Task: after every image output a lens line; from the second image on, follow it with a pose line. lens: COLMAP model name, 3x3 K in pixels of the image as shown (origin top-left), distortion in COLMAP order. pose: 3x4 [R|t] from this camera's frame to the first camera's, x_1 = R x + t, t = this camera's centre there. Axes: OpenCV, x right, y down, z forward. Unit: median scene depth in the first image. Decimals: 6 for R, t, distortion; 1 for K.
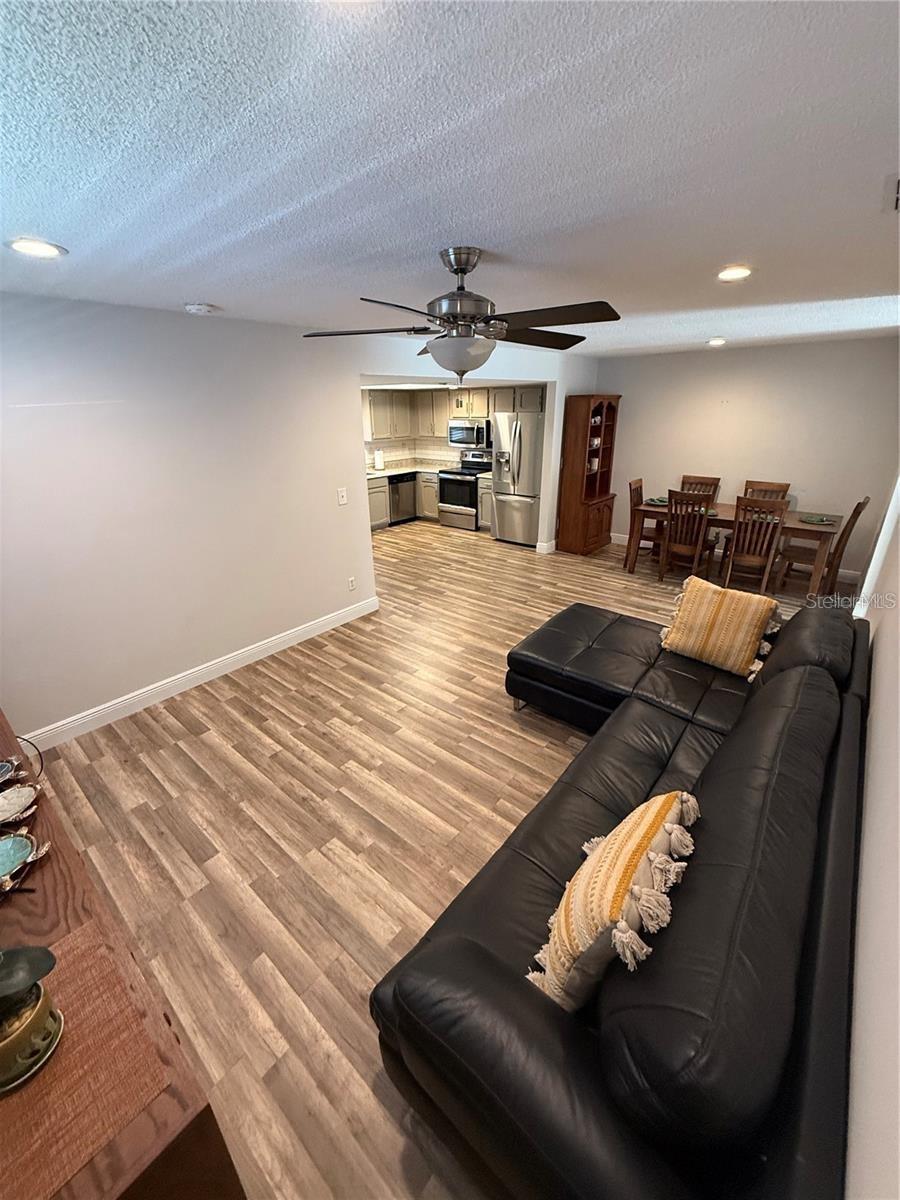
lens RADIAL K [[477.8, 0, 449.7], [0, 477.8, 596.3], [0, 0, 1]] dist [-0.001531, 0.000575]
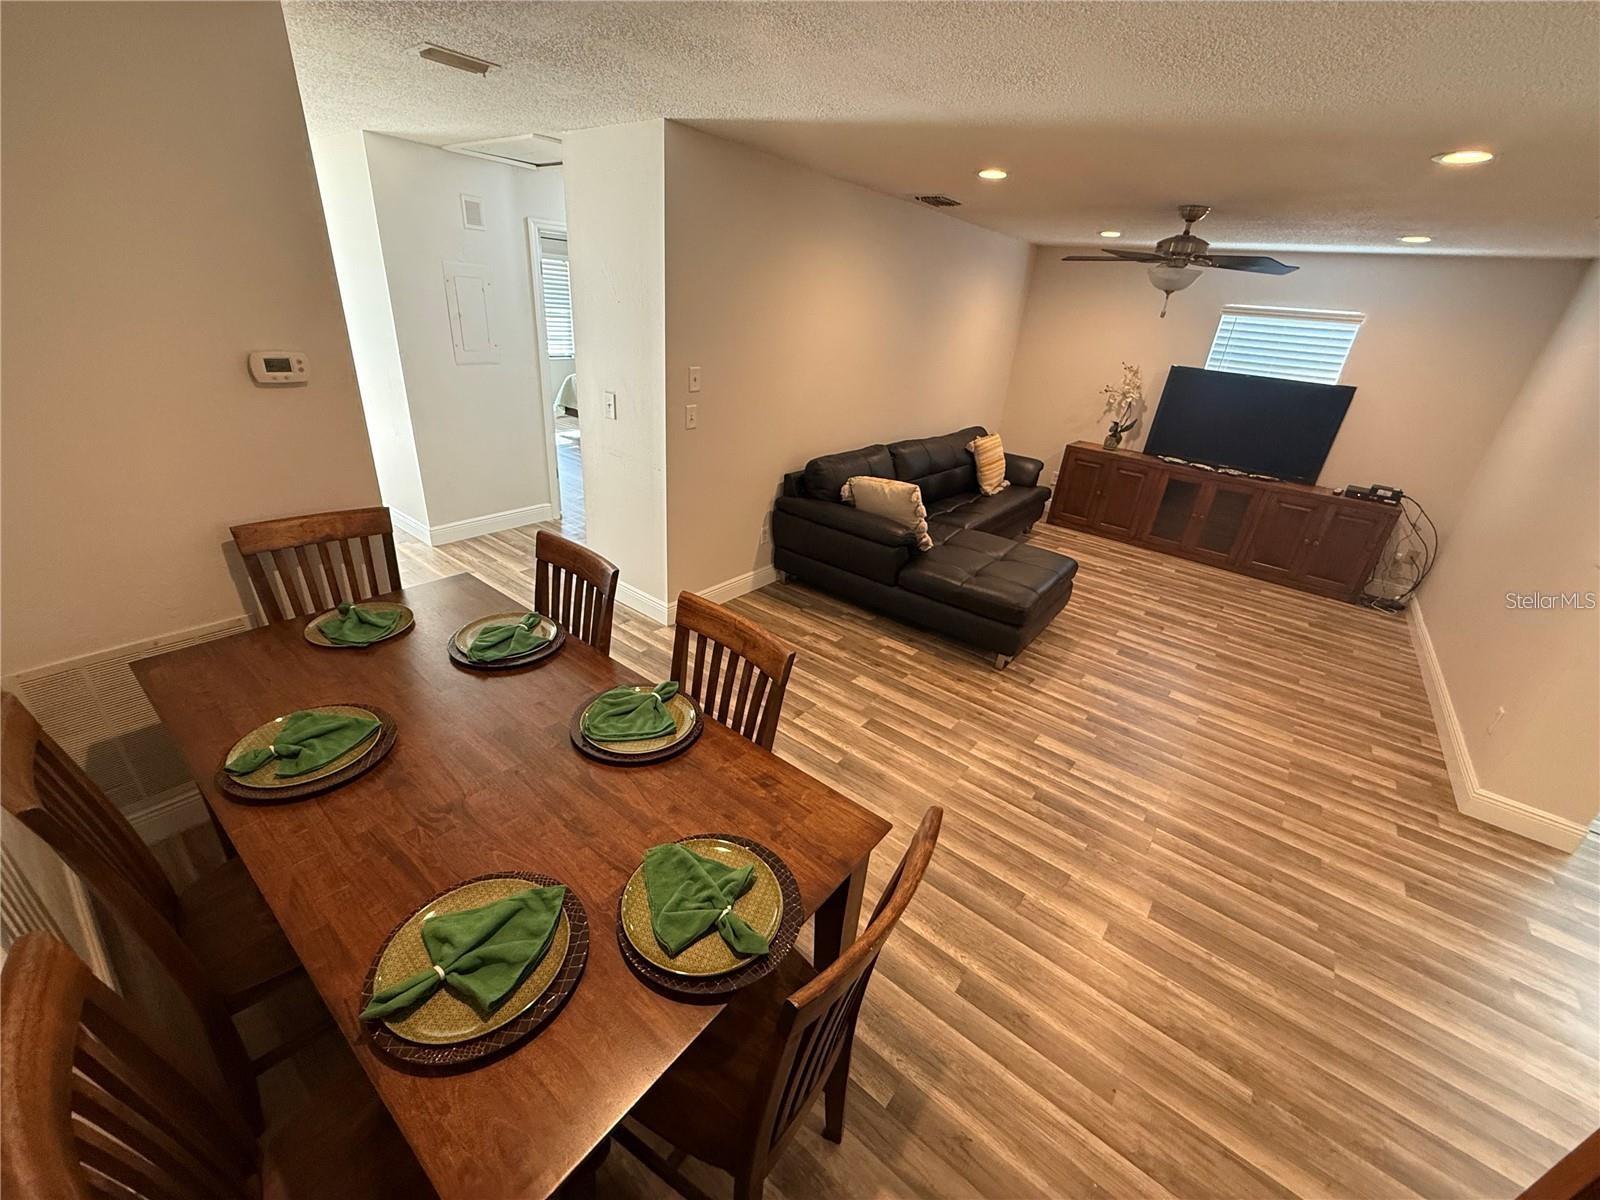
lens RADIAL K [[637.0, 0, 794.6], [0, 637.0, 601.2], [0, 0, 1]] dist [-0.001531, 0.000575]
pose [[-0.997291, -0.049265, -0.054622, 0.461590], [-0.073551, 0.676756, 0.732524, -0.448428], [0.000877, 0.734558, -0.678546, 1.151846]]
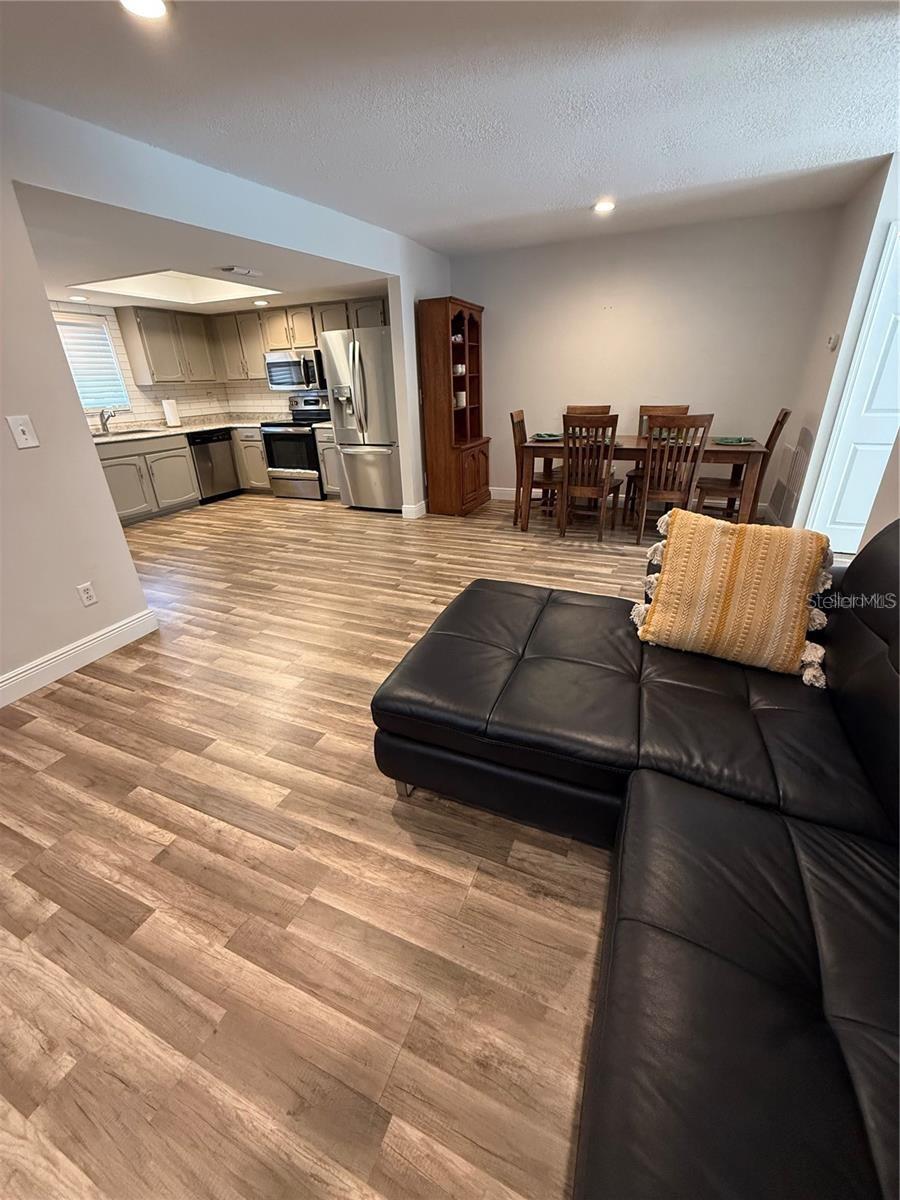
lens RADIAL K [[477.8, 0, 449.7], [0, 477.8, 596.3], [0, 0, 1]] dist [-0.001531, 0.000575]
pose [[0.957835, -0.133925, 0.254199, 0.051723], [0.123301, 0.990711, 0.057351, -0.002906], [-0.259518, -0.023590, 0.965450, 0.296185]]
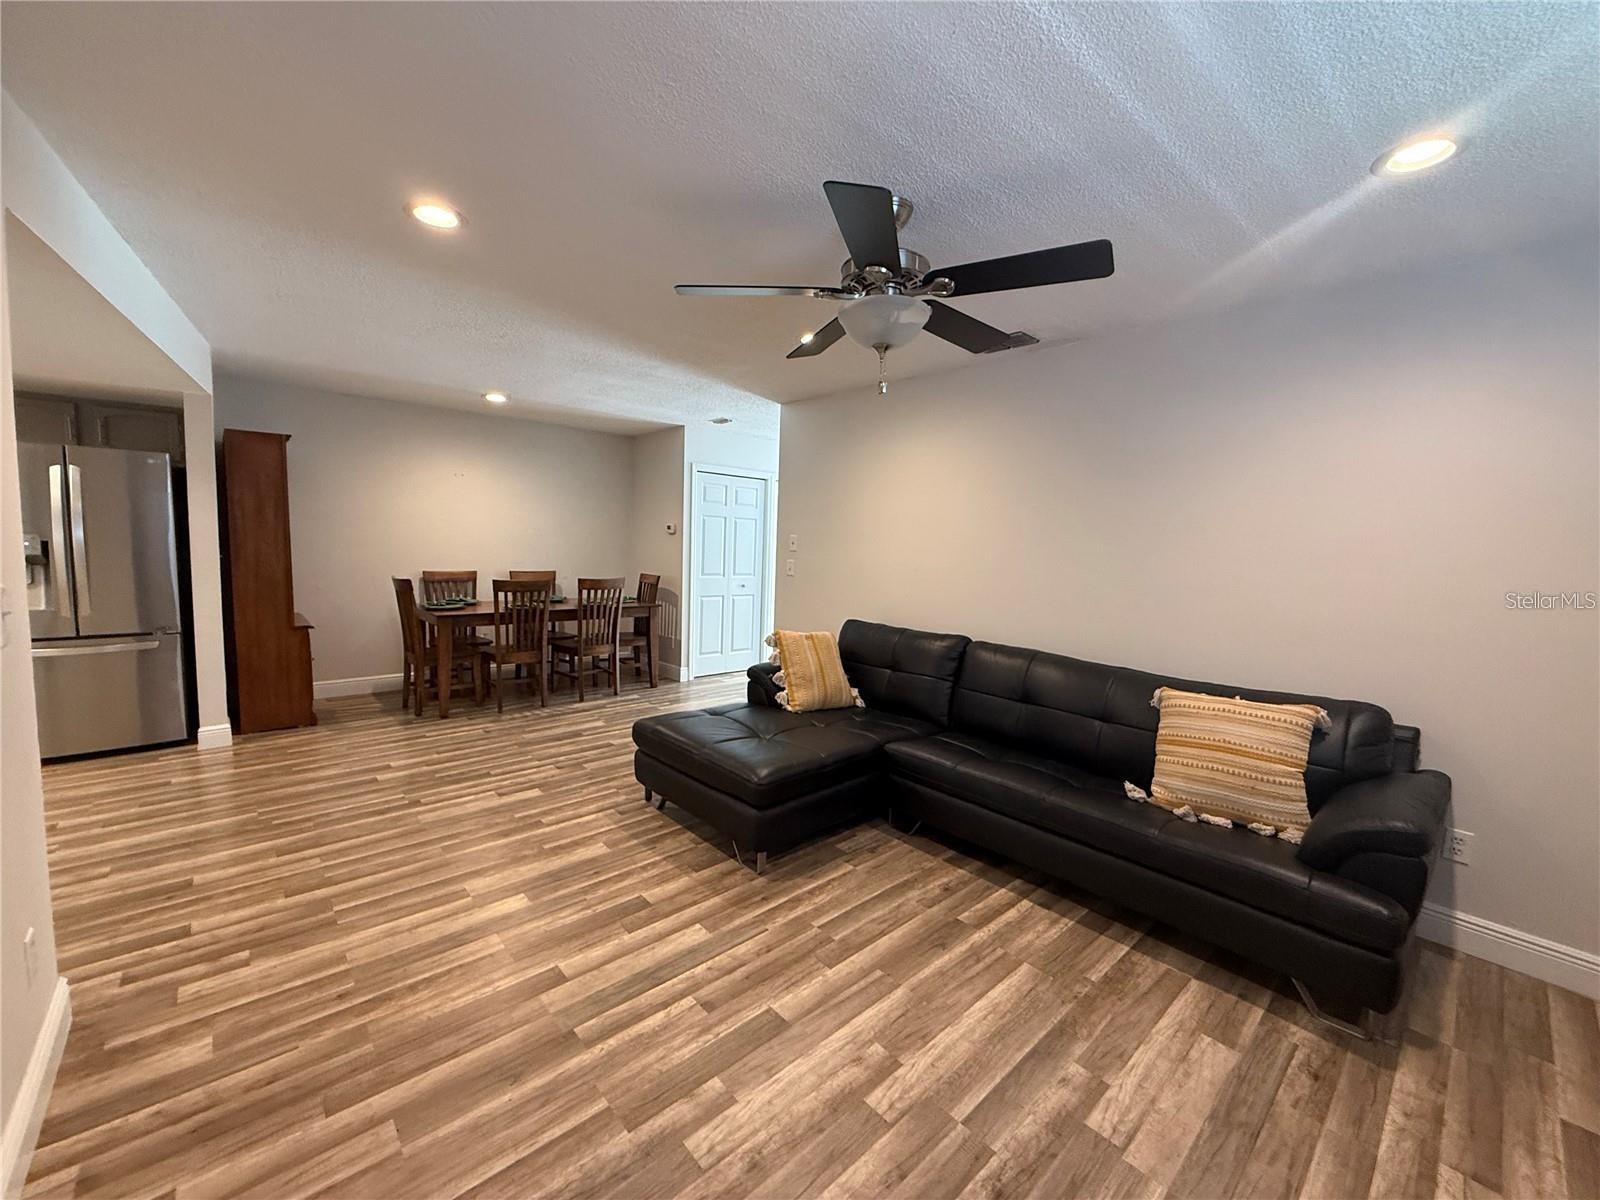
lens RADIAL K [[637.0, 0, 794.6], [0, 637.0, 601.2], [0, 0, 1]] dist [-0.001531, 0.000575]
pose [[0.137552, -0.074008, 0.987726, -0.401044], [0.335387, 0.941778, 0.023859, -0.064743], [-0.931984, 0.327989, 0.154365, 0.435338]]
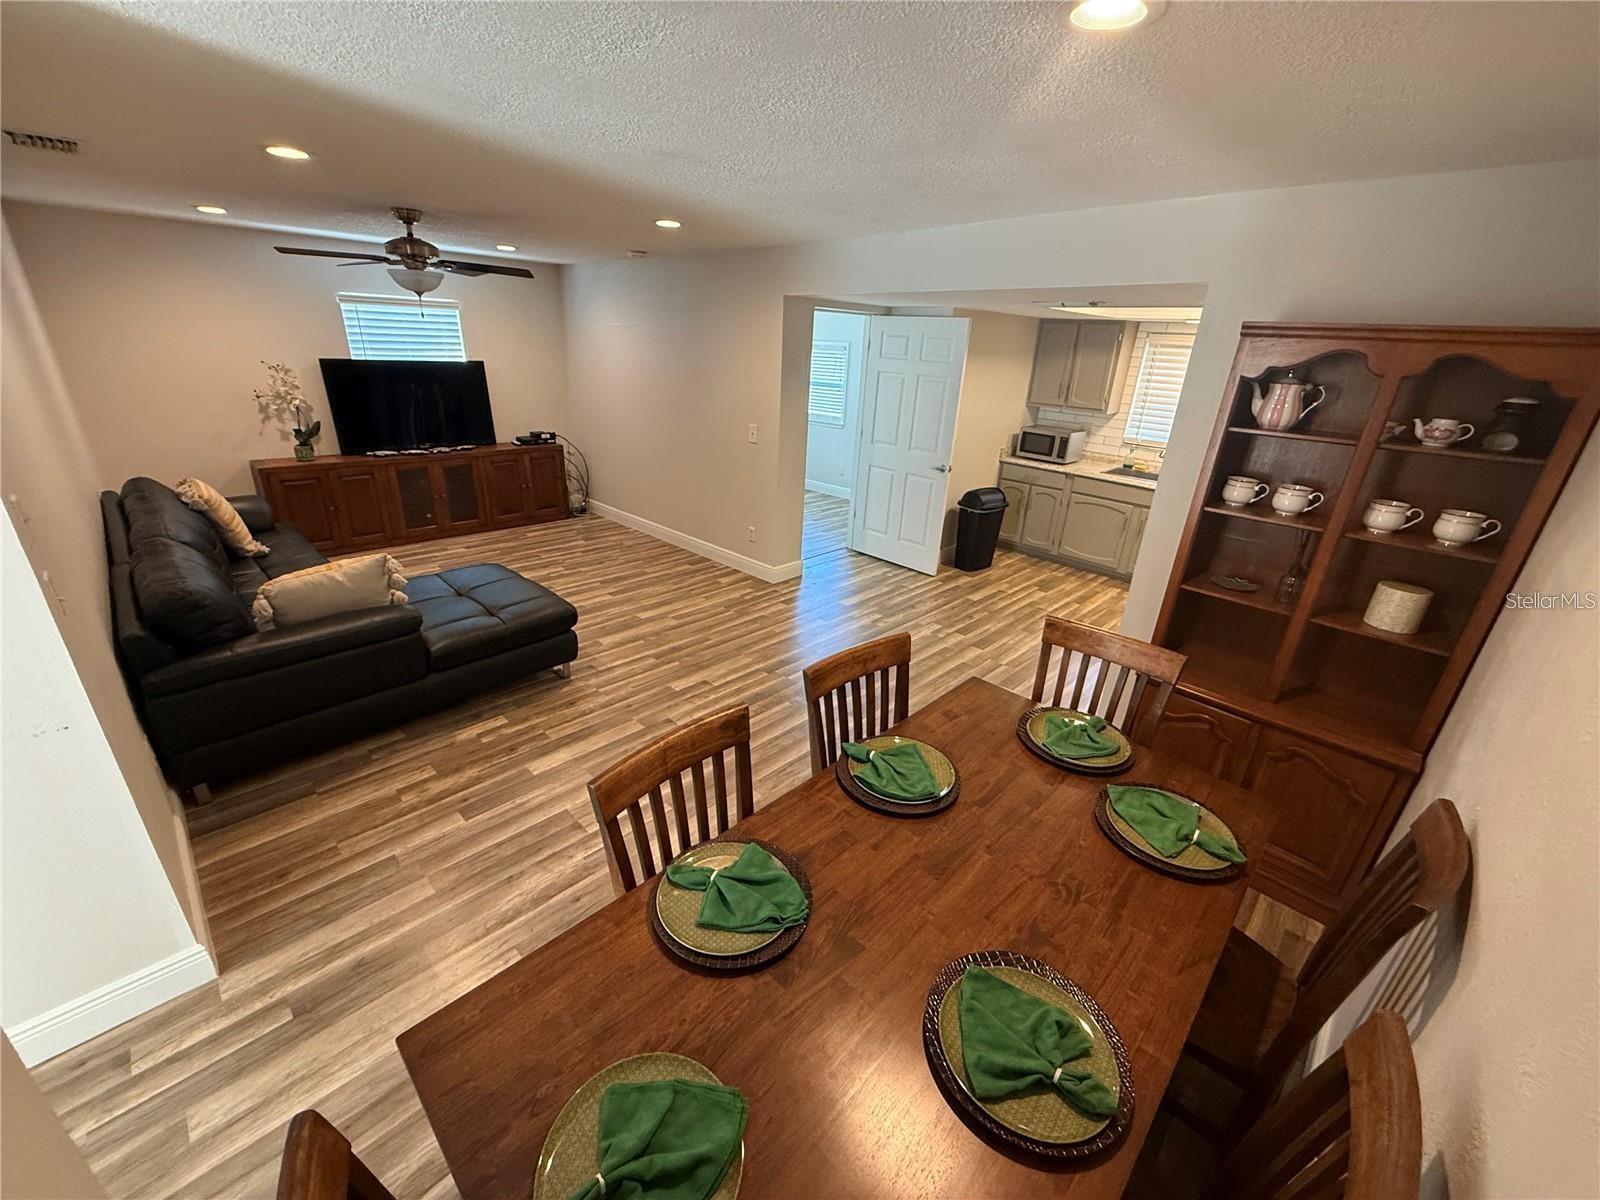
lens RADIAL K [[638.1, 0, 795.0], [0, 638.1, 600.3], [0, 0, 1]] dist [-0.002144, 0.000329]
pose [[-0.076287, 0.385807, -0.919420, 0.793051], [-0.411146, 0.827892, 0.381514, -0.350746], [0.908372, 0.407121, 0.095465, 0.864553]]
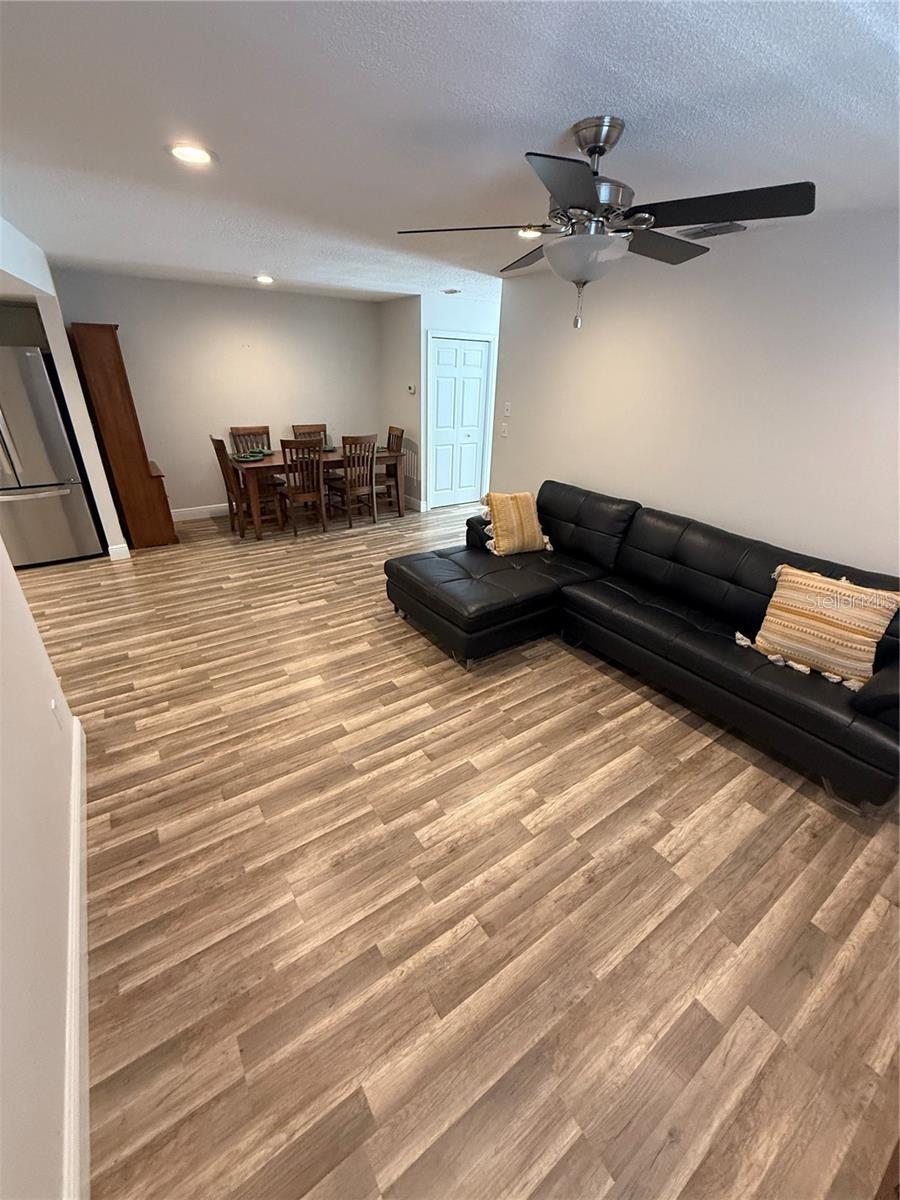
lens RADIAL K [[477.8, 0, 449.7], [0, 477.8, 596.3], [0, 0, 1]] dist [-0.001531, 0.000575]
pose [[0.263894, -0.399410, 0.877970, -0.395553], [0.330513, 0.892575, 0.306710, -0.122228], [-0.906157, 0.209242, 0.367556, 0.400348]]
